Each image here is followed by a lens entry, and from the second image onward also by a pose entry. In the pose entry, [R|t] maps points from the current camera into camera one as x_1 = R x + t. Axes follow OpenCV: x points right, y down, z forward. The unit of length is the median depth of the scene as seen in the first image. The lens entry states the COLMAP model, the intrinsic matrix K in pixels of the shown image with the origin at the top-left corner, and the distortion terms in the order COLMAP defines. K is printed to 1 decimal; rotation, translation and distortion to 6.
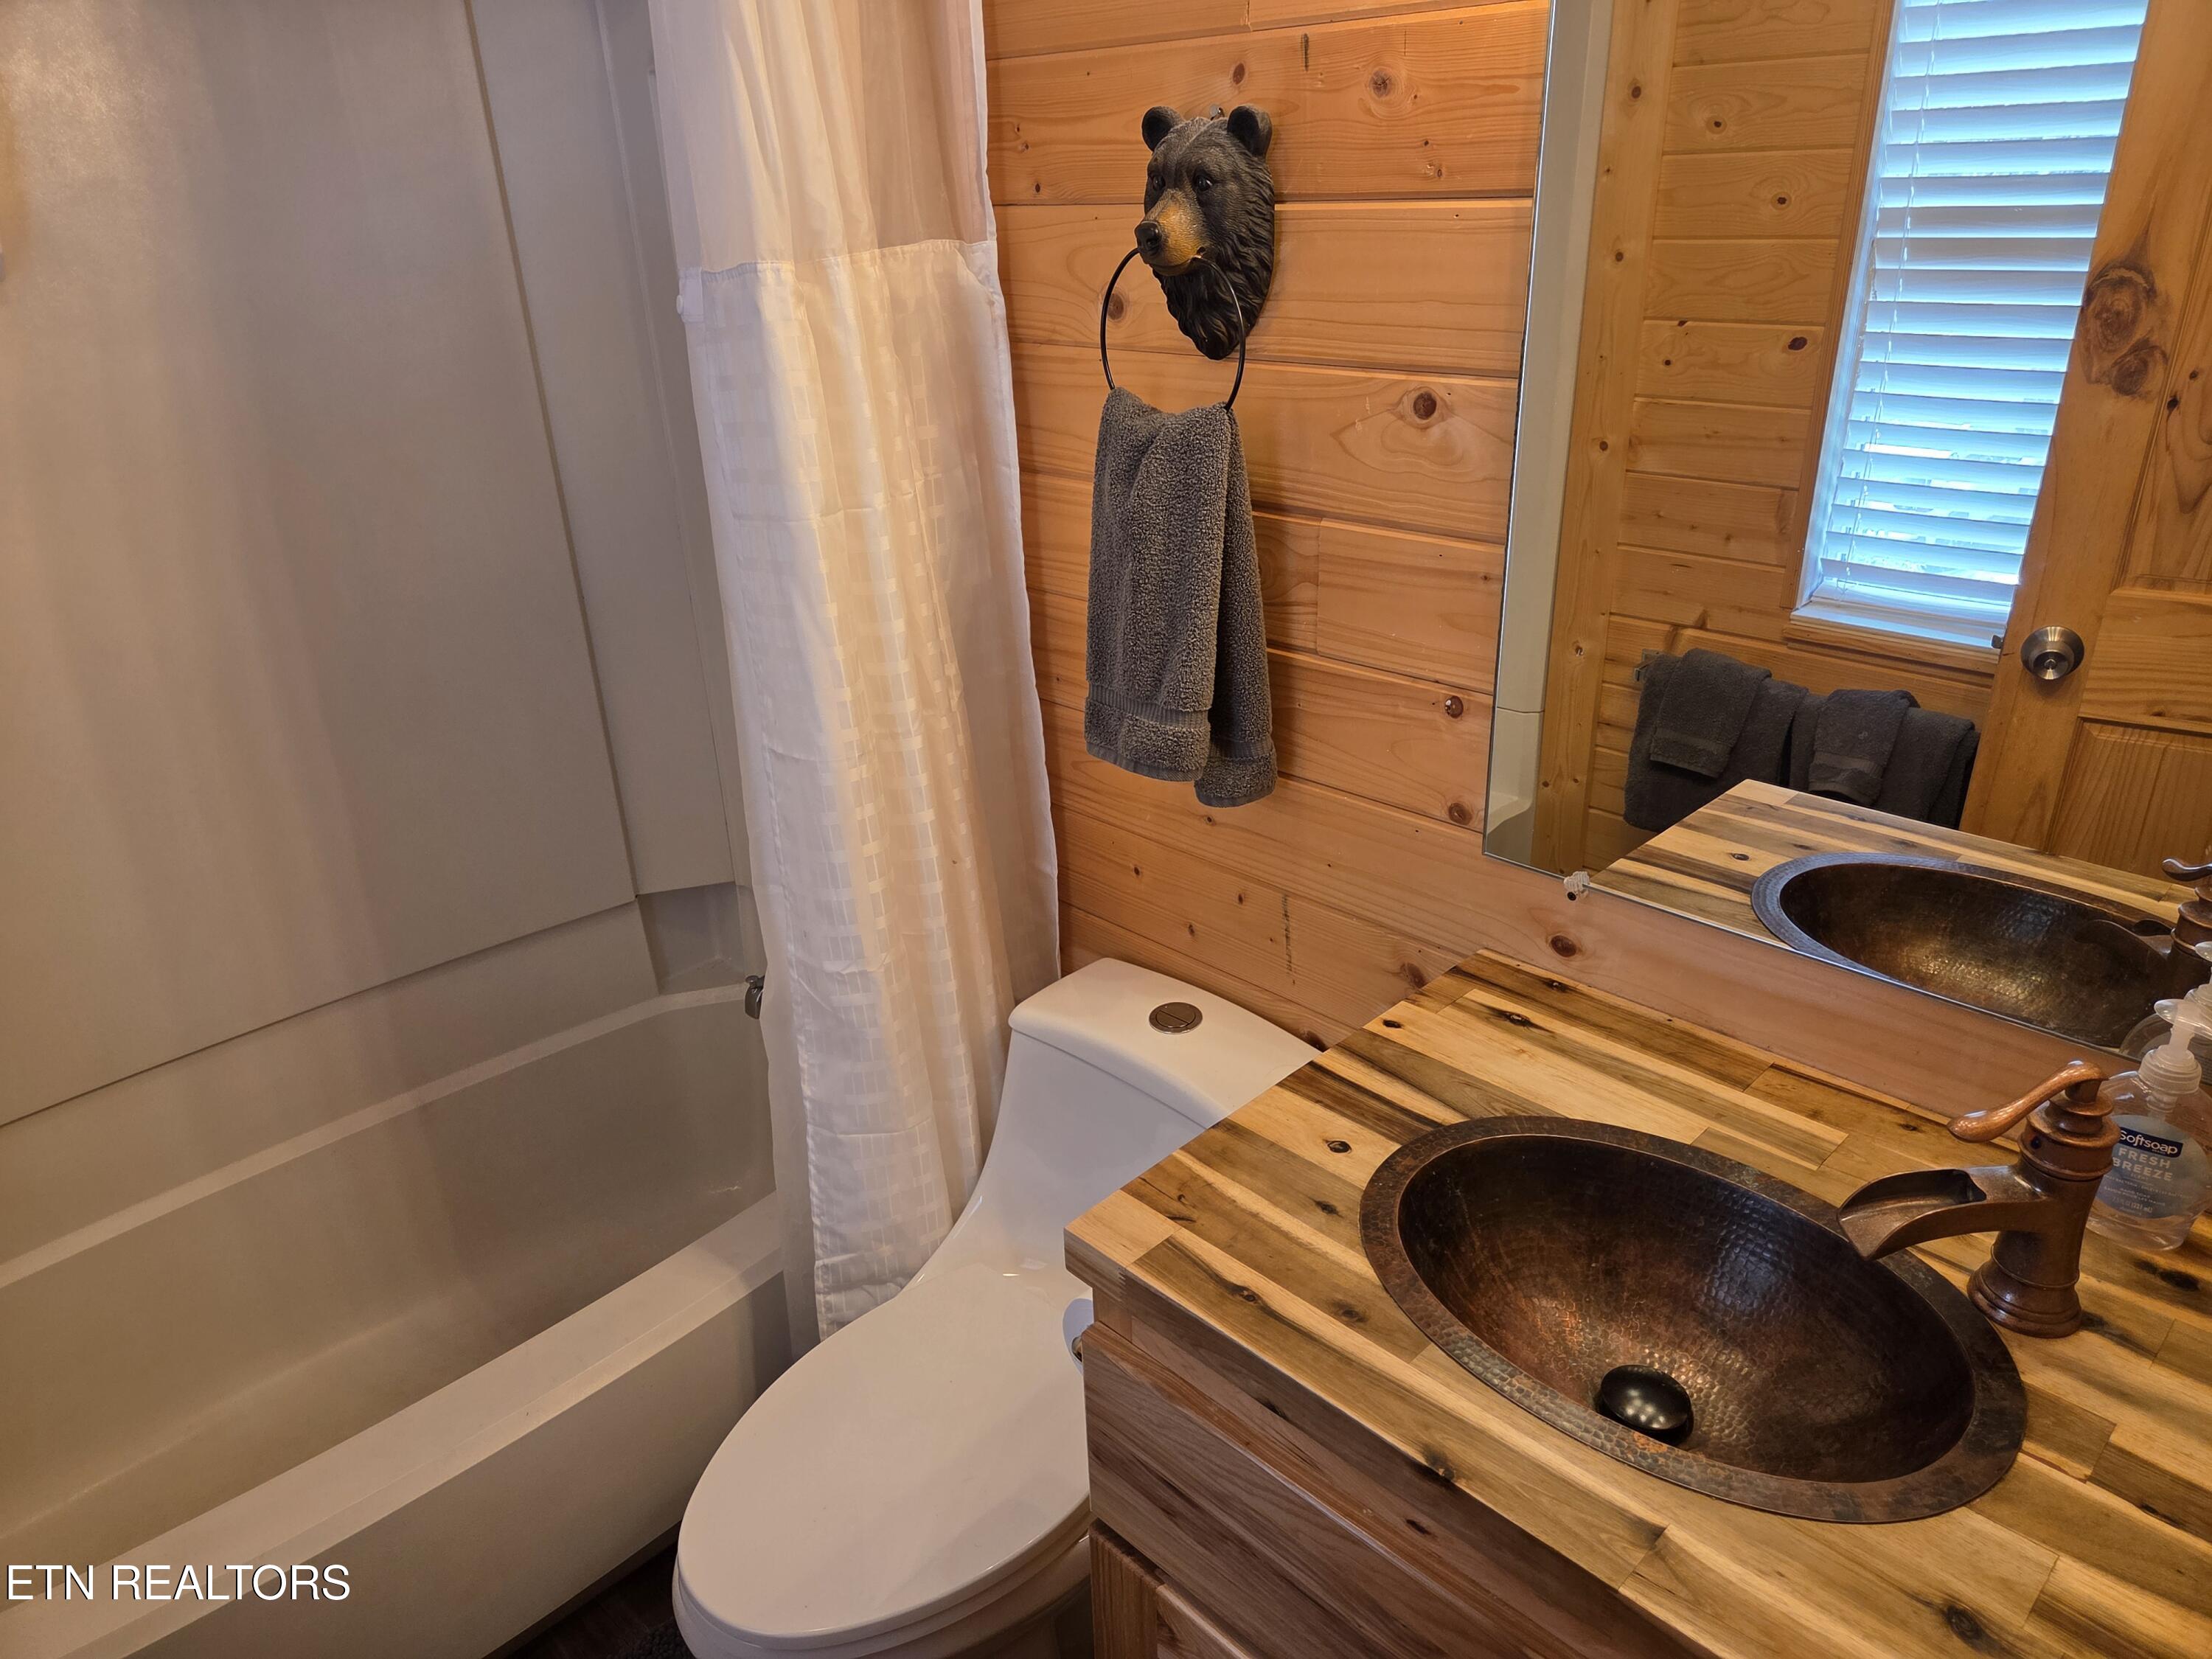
lens RADIAL K [[1496.7, 0, 1110.2], [0, 1496.7, 826.5], [0, 0, 1]] dist [0.070089, -0.050130]
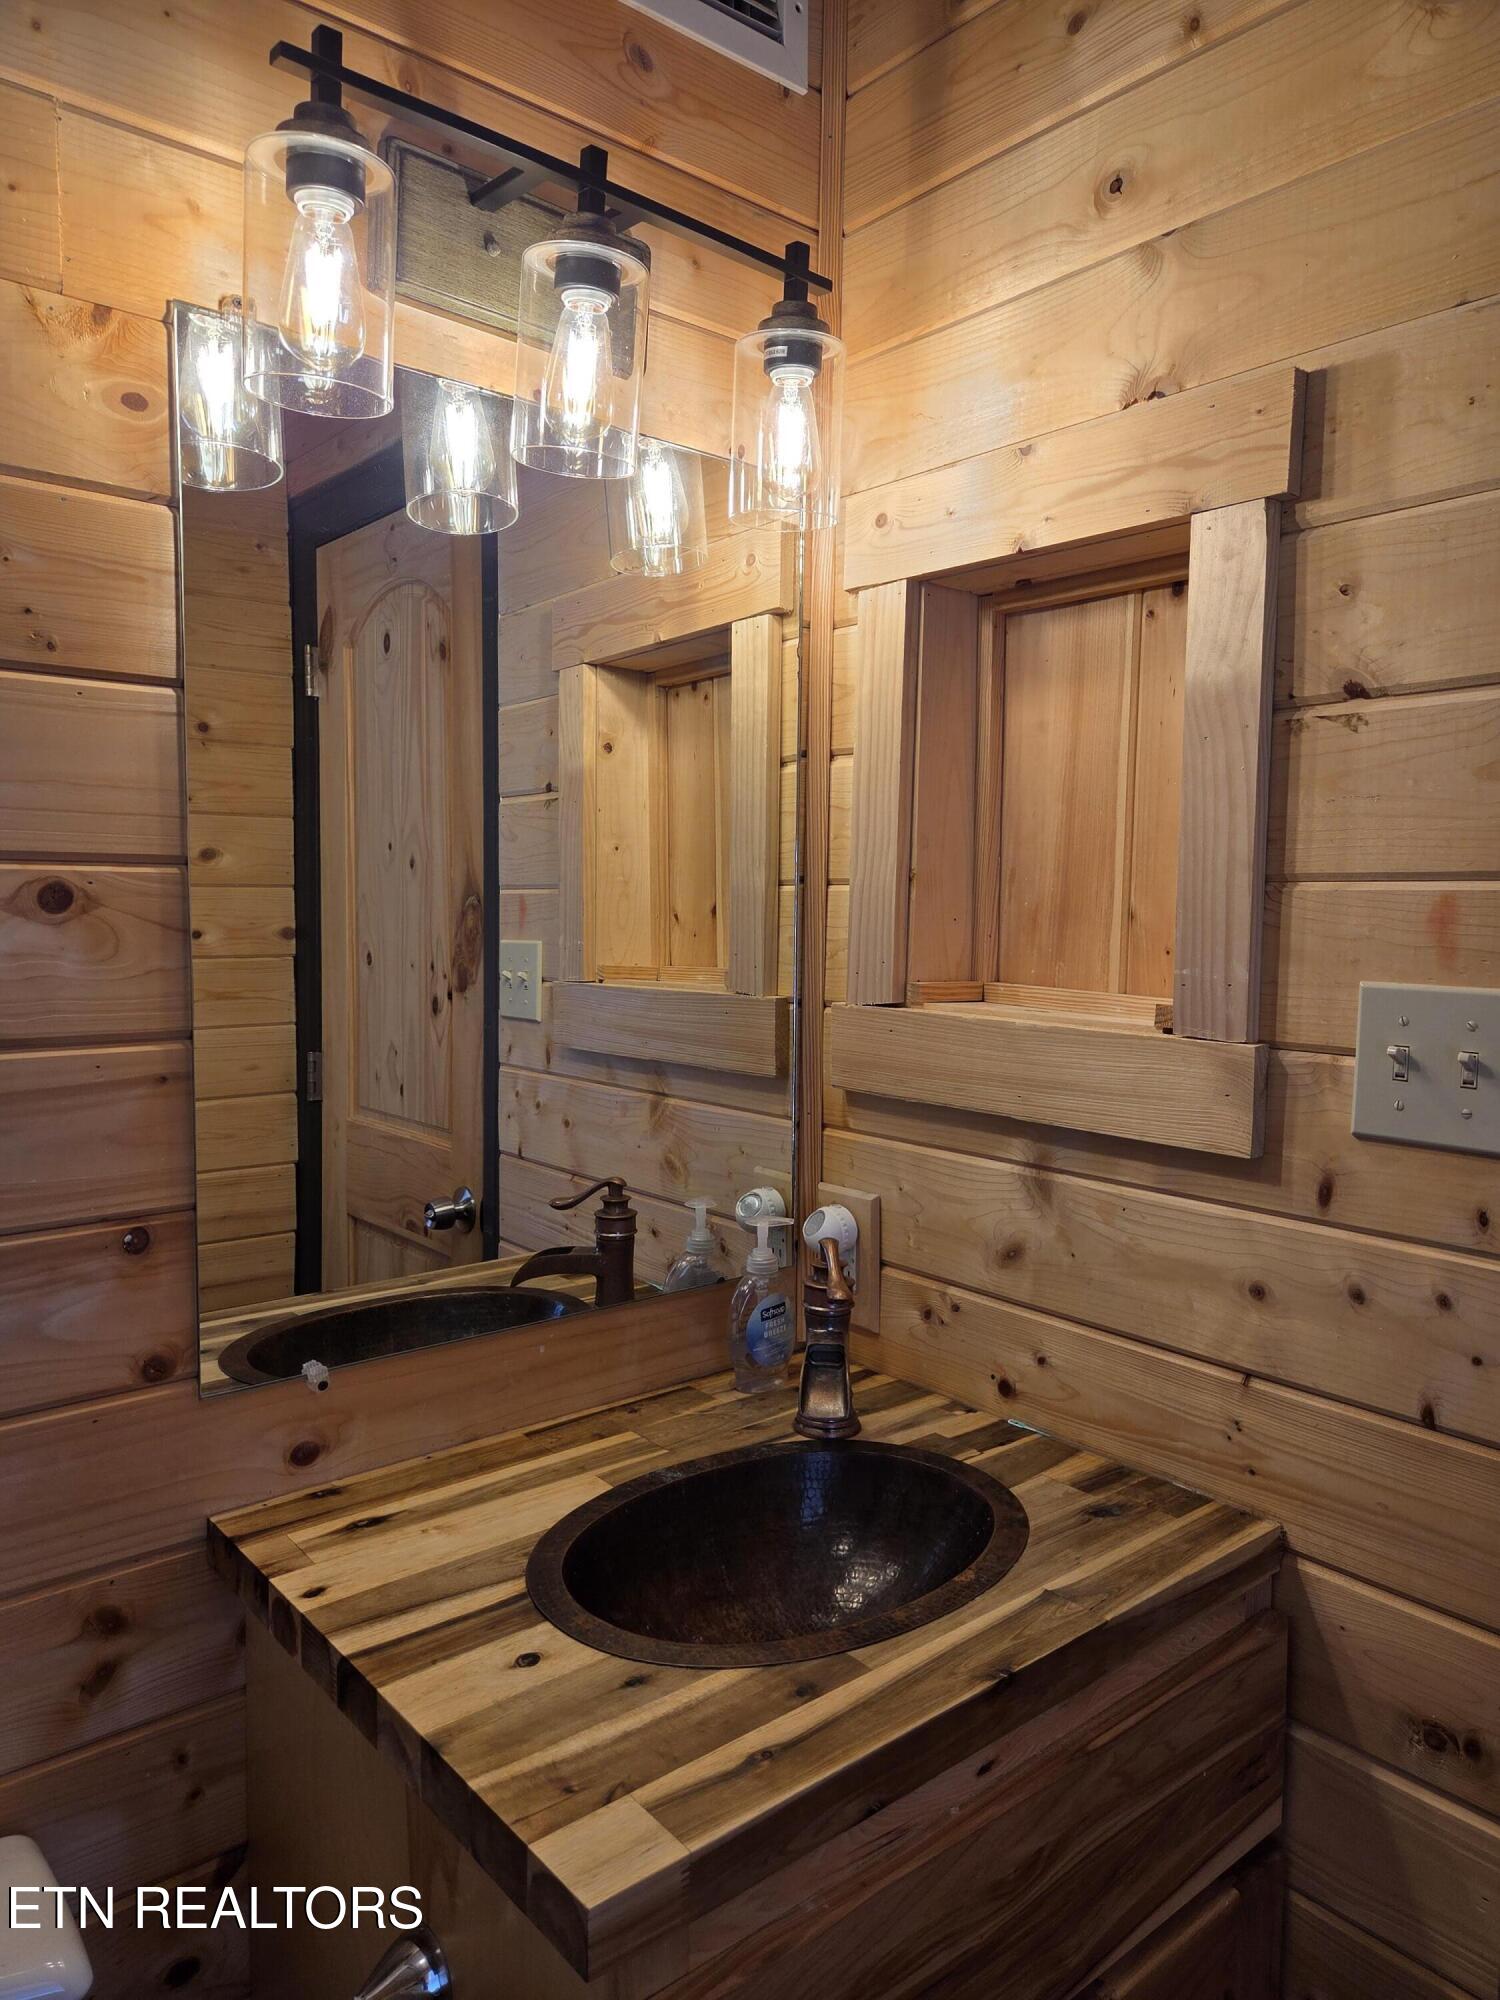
lens RADIAL K [[1353.2, 0, 751.7], [0, 1353.2, 1004.5], [0, 0, 1]] dist [0.070089, -0.050130]
pose [[0.085757, -0.035538, 0.995682, -0.581837], [0.395836, 0.918320, -0.001317, -0.074290], [-0.914308, 0.394240, 0.092820, 0.650654]]
